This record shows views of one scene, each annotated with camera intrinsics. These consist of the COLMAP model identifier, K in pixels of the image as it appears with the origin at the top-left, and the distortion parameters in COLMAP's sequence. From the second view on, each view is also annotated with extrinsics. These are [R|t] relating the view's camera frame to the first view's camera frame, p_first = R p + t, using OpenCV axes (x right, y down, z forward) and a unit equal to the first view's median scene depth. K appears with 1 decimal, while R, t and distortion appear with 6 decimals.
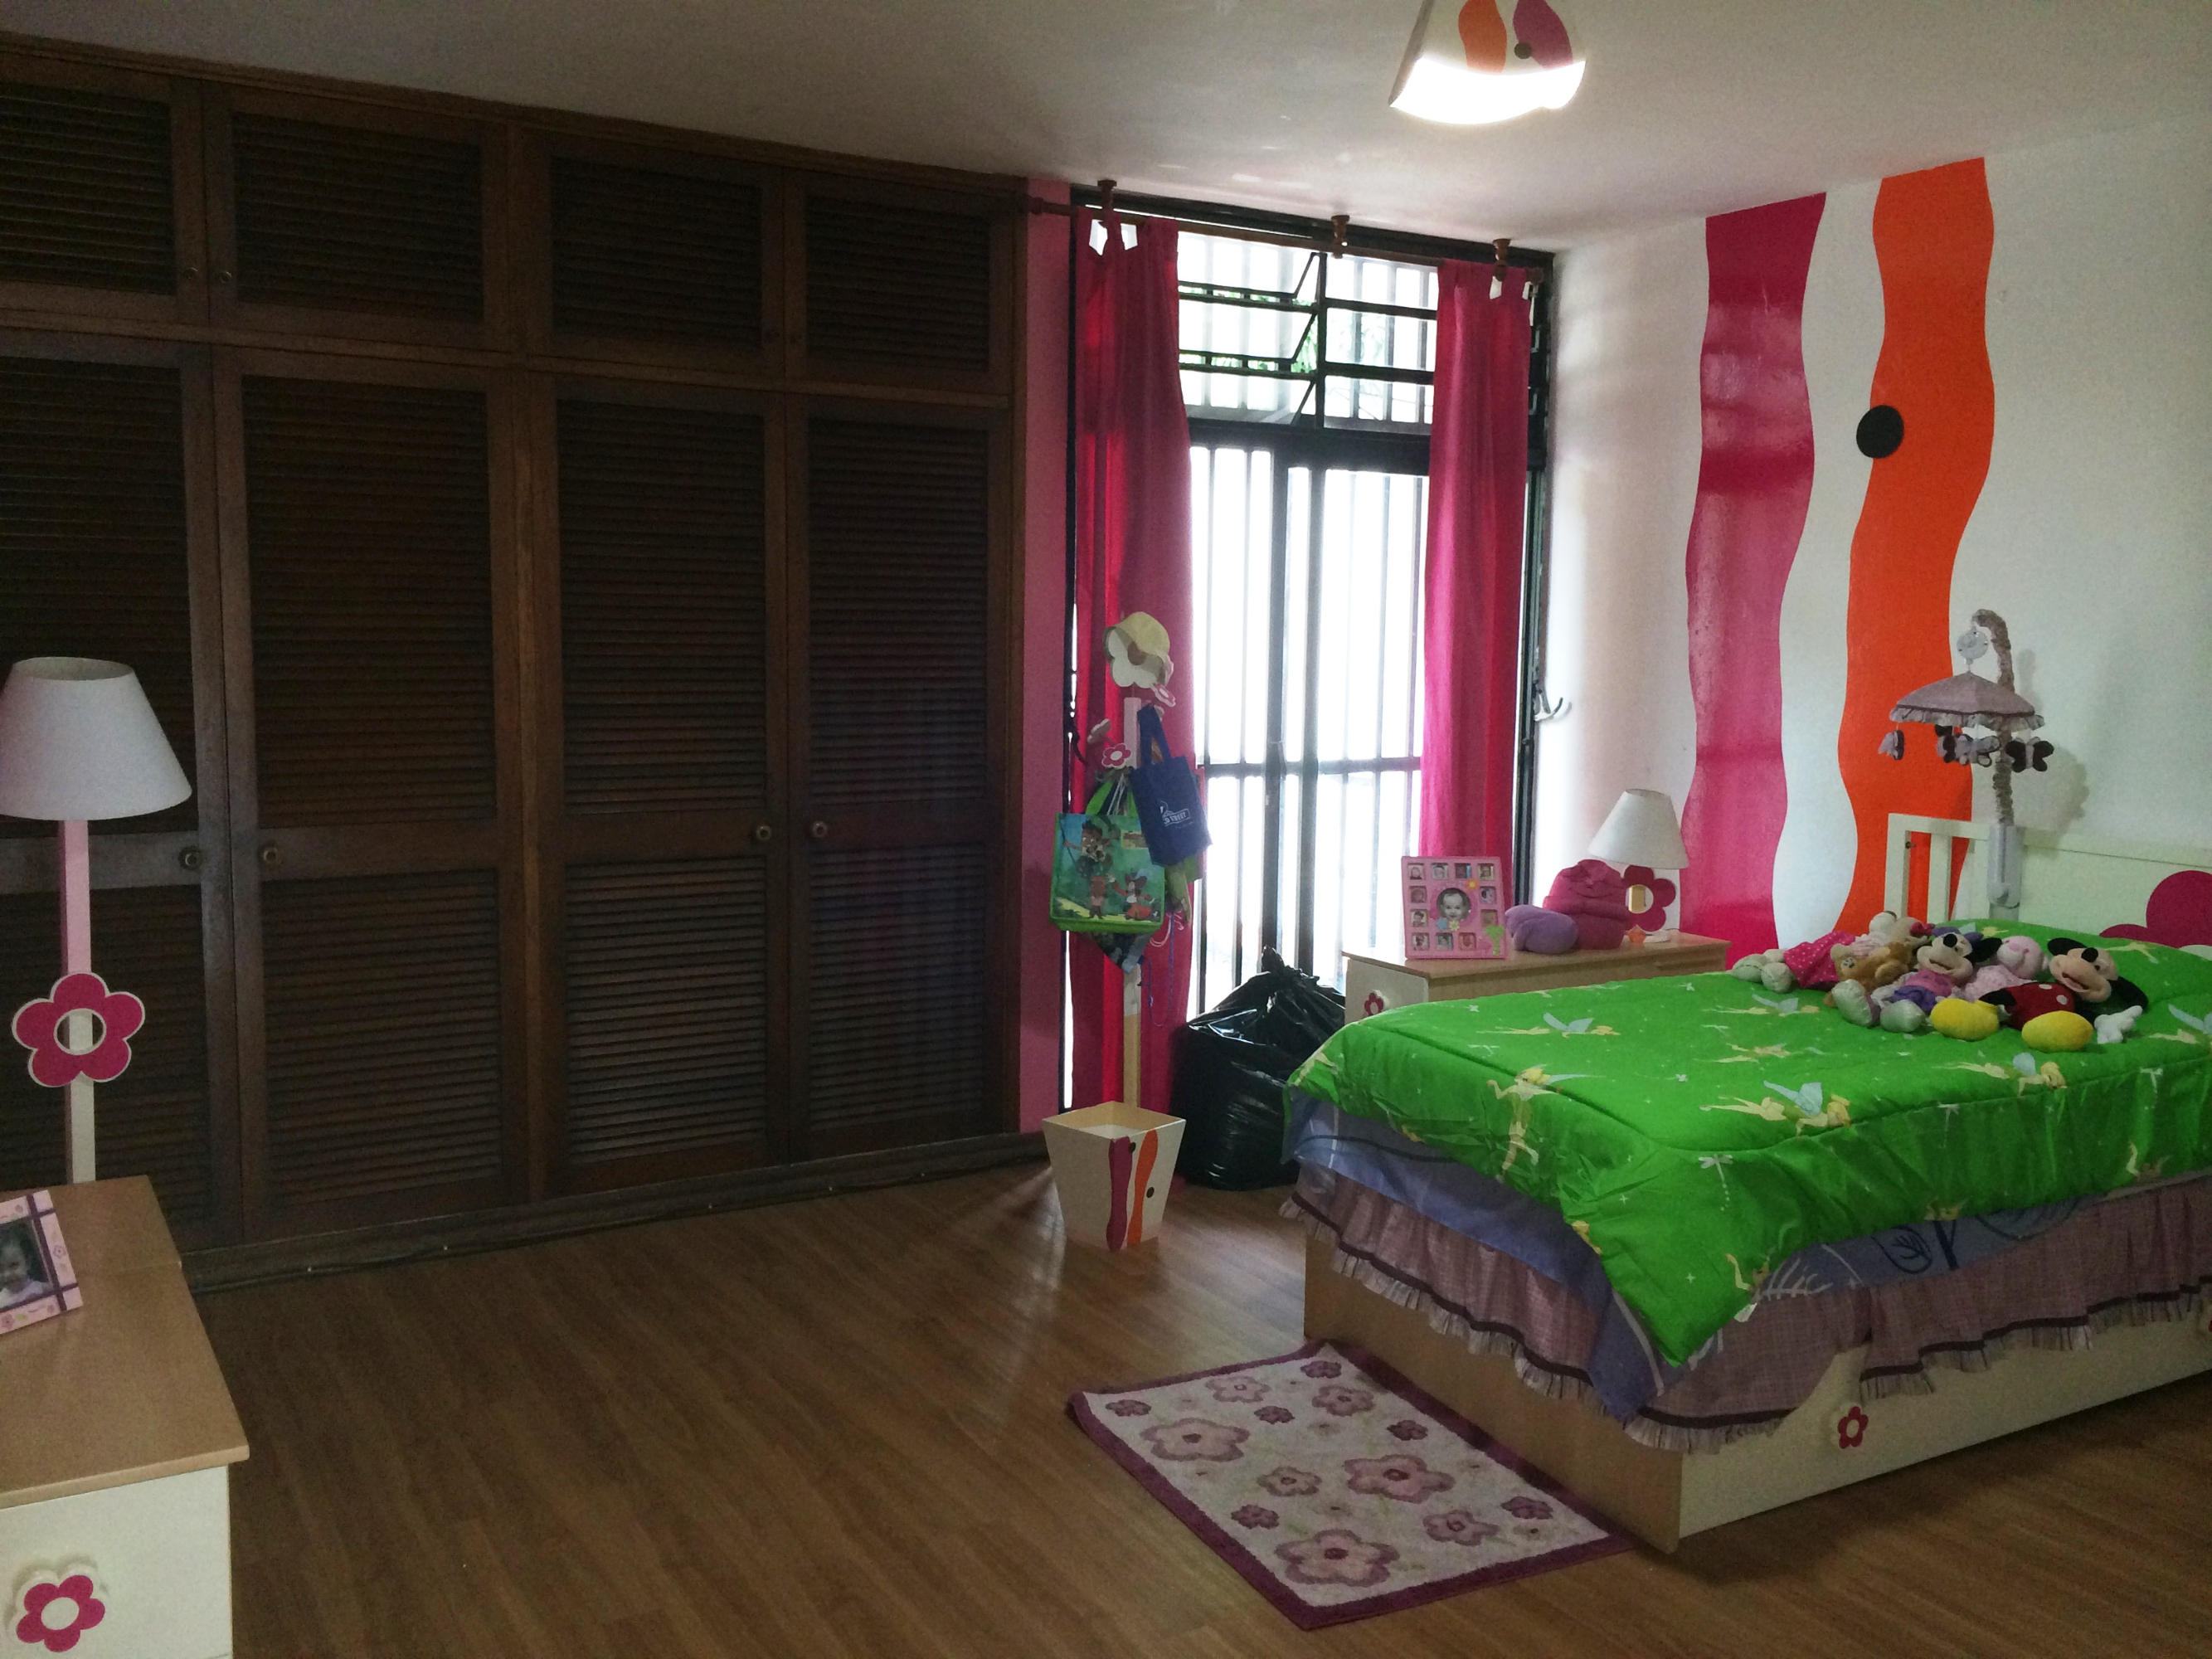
lens RADIAL K [[1894.9, 0, 1114.8], [0, 1894.9, 816.5], [0, 0, 1]] dist [0.043054, -0.010992]
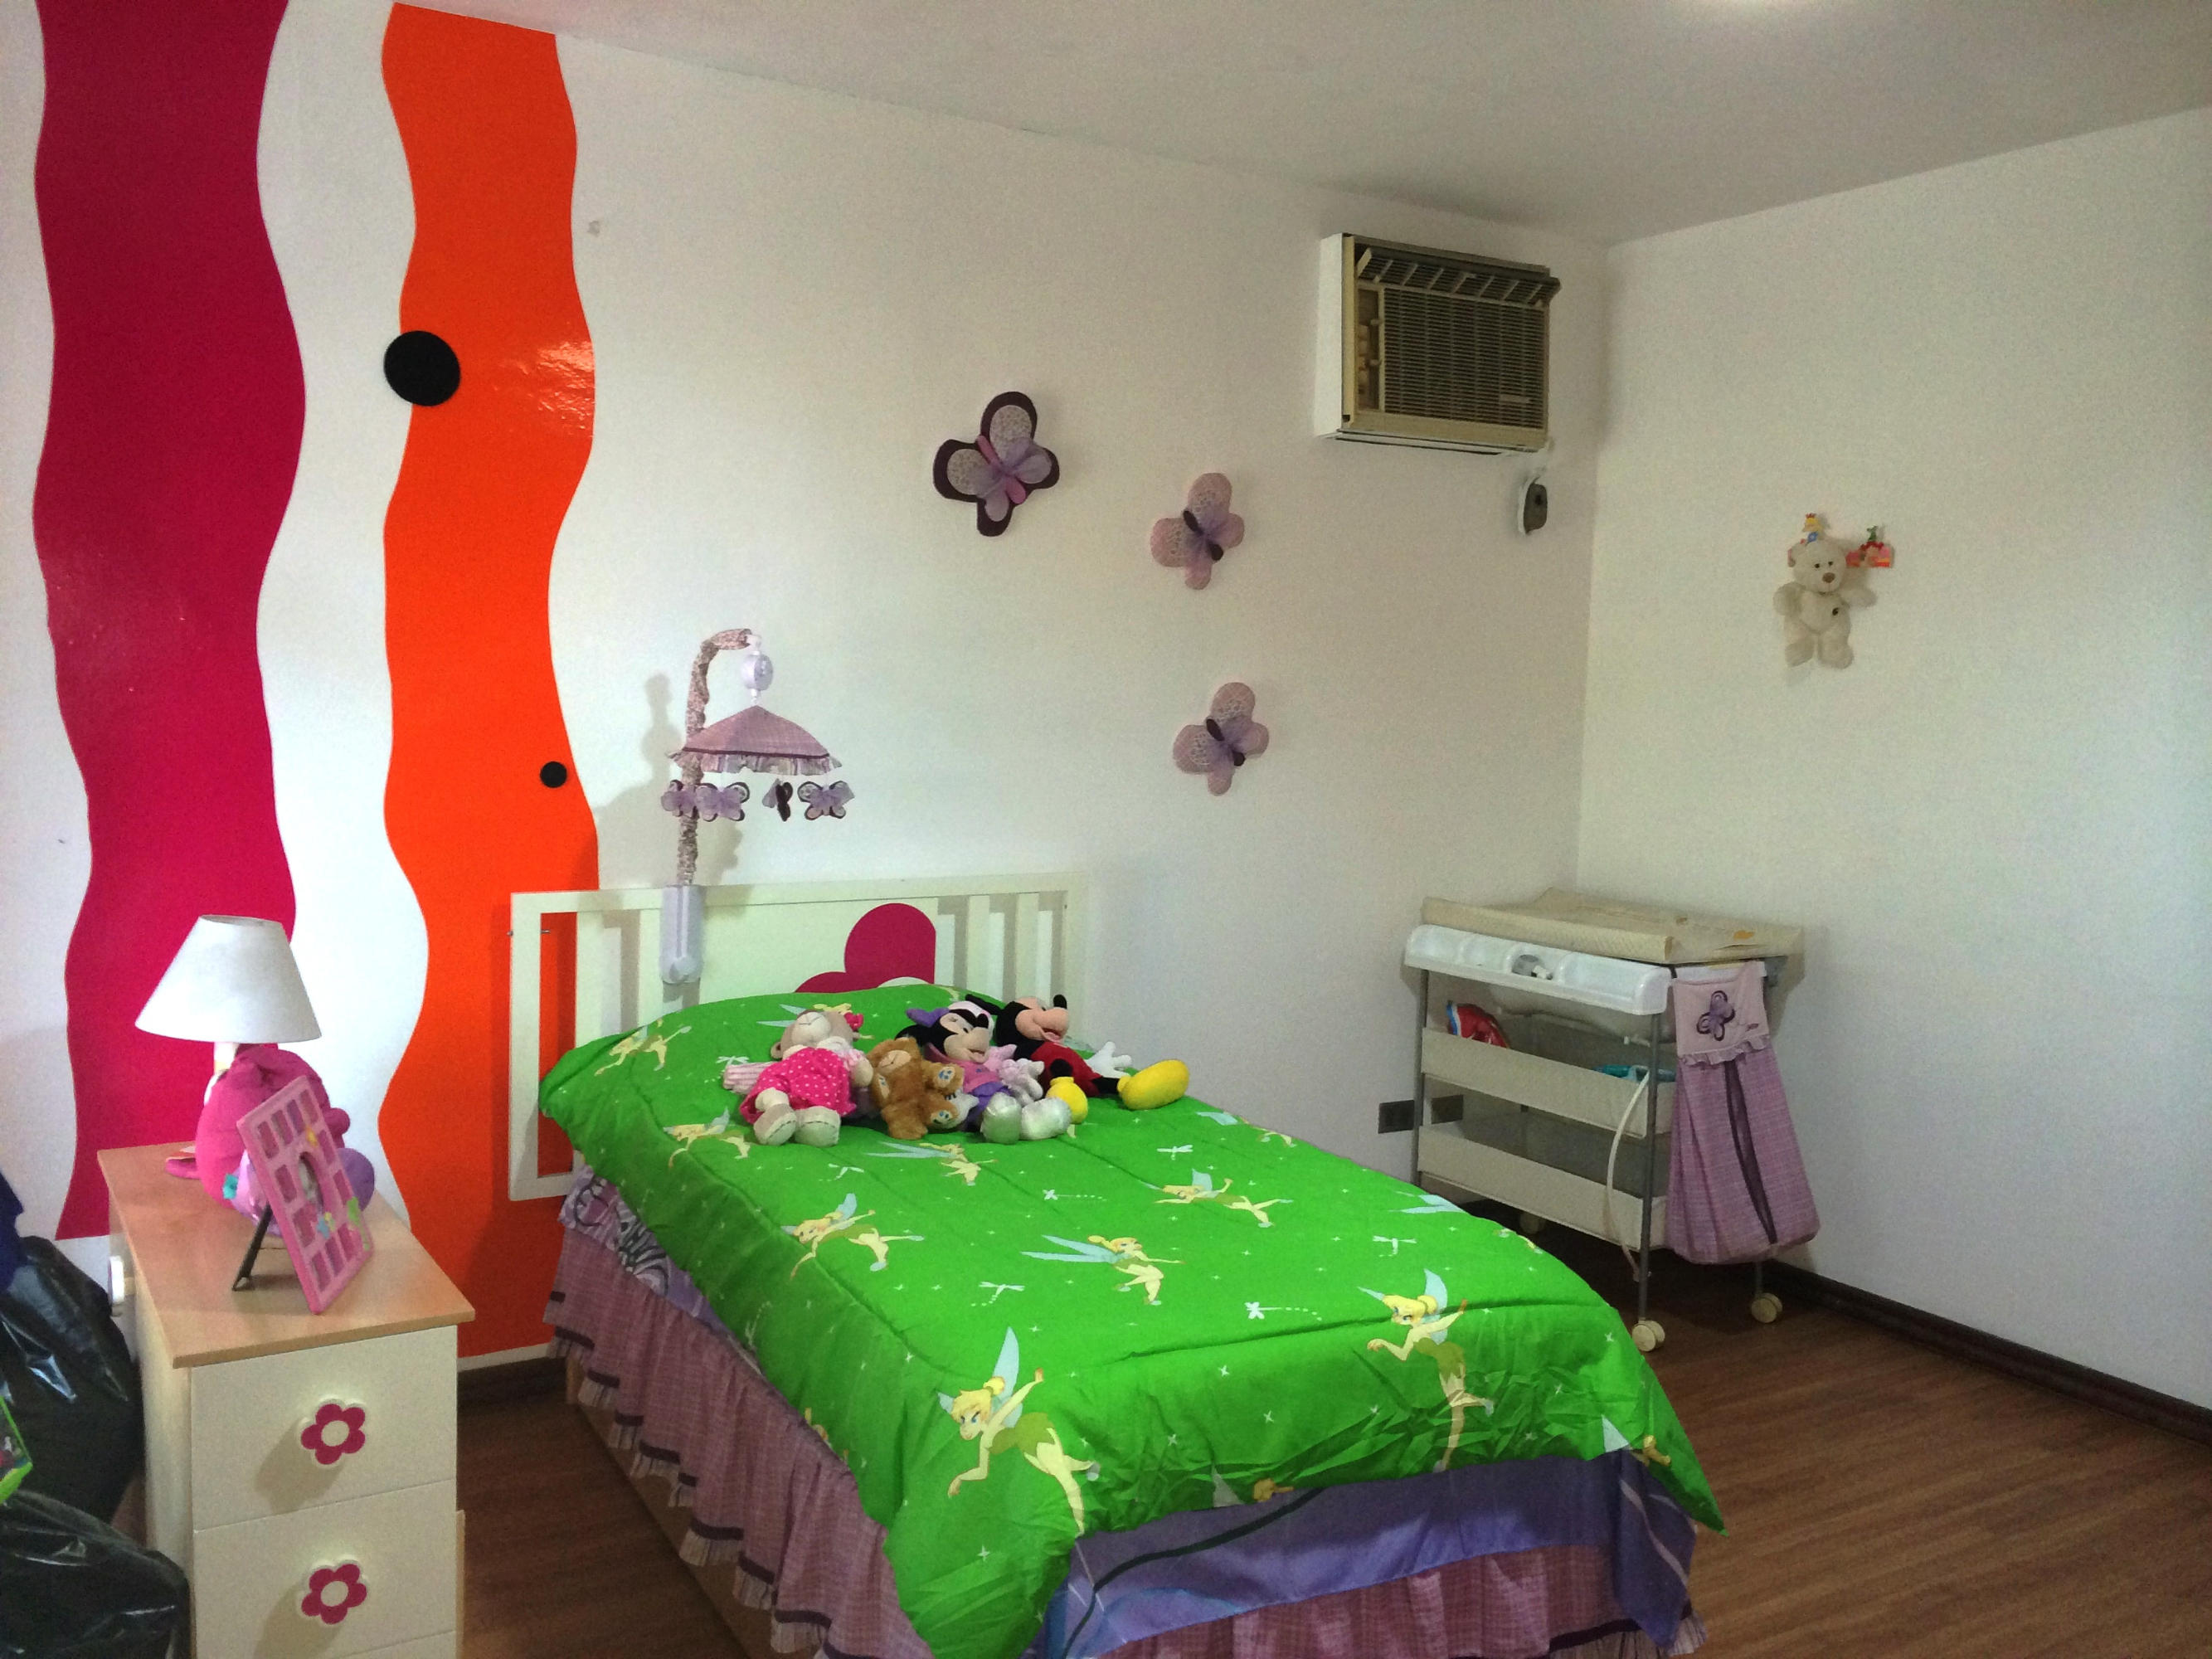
lens RADIAL K [[1894.9, 0, 1114.8], [0, 1894.9, 816.5], [0, 0, 1]] dist [0.043054, -0.010992]
pose [[0.016110, -0.102289, 0.994624, -0.358330], [0.080745, 0.991638, 0.100674, -0.096178], [-0.996605, 0.078689, 0.024234, 0.819190]]
